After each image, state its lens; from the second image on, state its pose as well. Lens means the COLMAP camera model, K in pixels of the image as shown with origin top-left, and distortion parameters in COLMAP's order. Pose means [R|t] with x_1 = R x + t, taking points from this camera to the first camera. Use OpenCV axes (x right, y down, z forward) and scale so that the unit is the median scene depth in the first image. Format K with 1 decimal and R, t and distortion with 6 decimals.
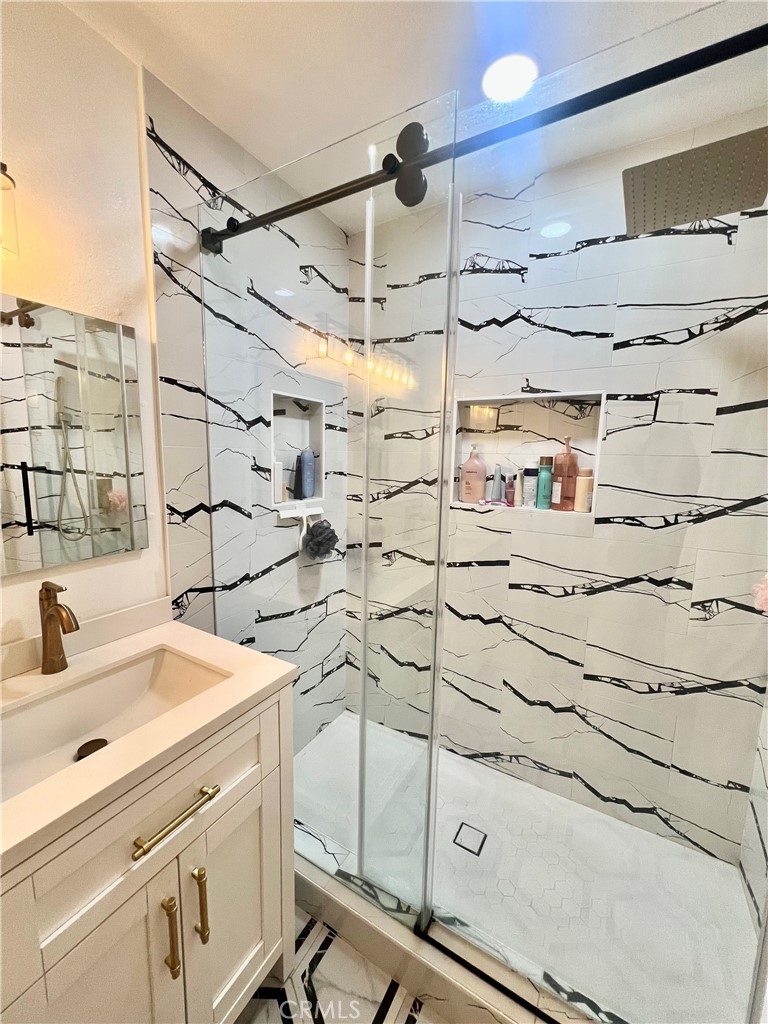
lens RADIAL K [[409.4, 0, 383.2], [0, 409.4, 509.0], [0, 0, 1]] dist [0.000141, -0.000551]
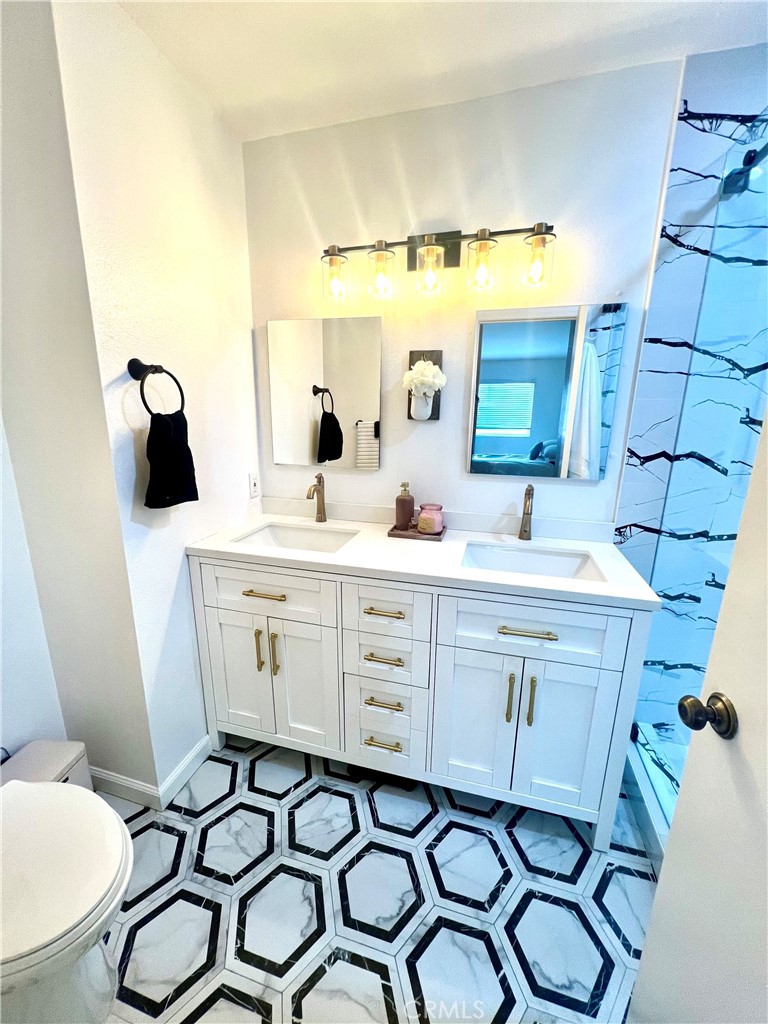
lens RADIAL K [[409.4, 0, 386.2], [0, 409.4, 511.8], [0, 0, 1]] dist [0.000141, -0.000551]
pose [[0.253631, 0.205851, -0.945144, 0.455021], [-0.138931, 0.974715, 0.175009, 0.058238], [0.957272, 0.086922, 0.275817, -0.000626]]
